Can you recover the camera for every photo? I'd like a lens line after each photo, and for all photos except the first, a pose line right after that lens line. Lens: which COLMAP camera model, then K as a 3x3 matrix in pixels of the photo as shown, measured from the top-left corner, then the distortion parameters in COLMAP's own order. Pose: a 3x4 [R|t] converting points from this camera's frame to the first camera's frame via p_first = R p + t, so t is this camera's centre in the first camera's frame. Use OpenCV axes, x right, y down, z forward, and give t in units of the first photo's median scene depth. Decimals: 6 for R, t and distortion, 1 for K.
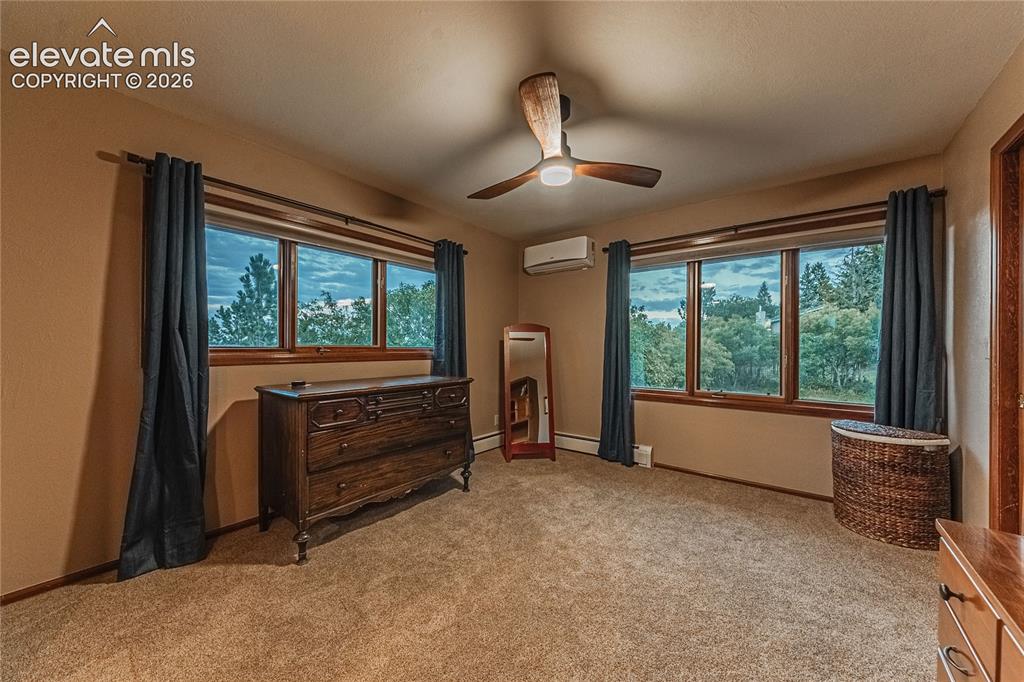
lens RADIAL K [[374.9, 0, 515.6], [0, 374.9, 346.5], [0, 0, 1]] dist [-0.000272, 0.000182]
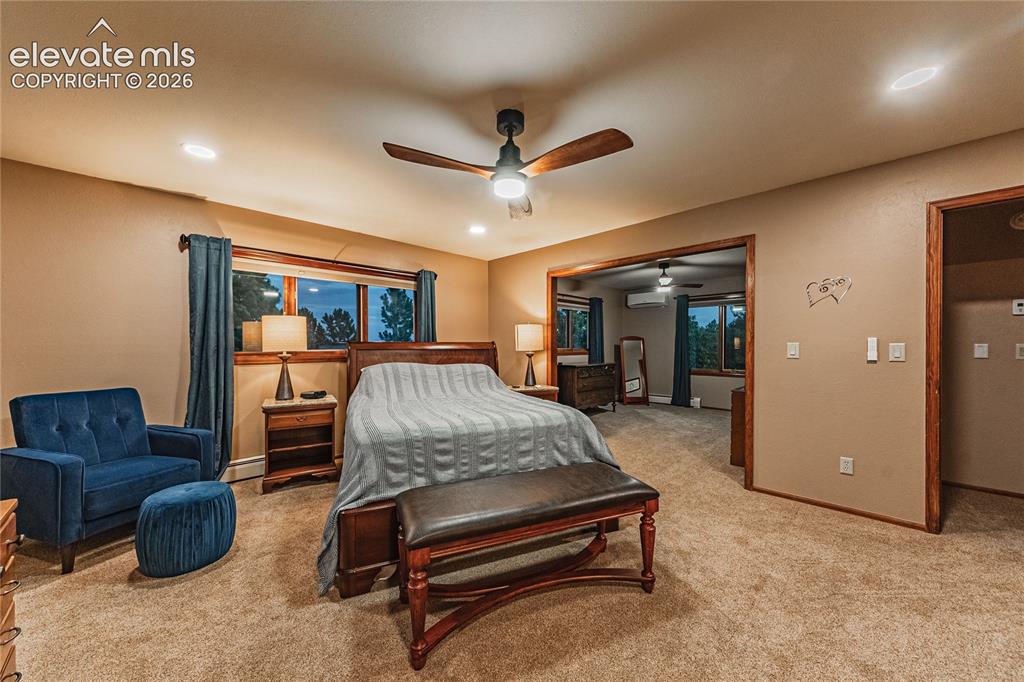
lens RADIAL K [[374.9, 0, 515.6], [0, 374.9, 346.5], [0, 0, 1]] dist [-0.000272, 0.000182]
pose [[0.993143, -0.006234, -0.116742, -0.375629], [0.006753, 0.999969, 0.004051, -0.022900], [0.116713, -0.004811, 0.993154, -1.089540]]
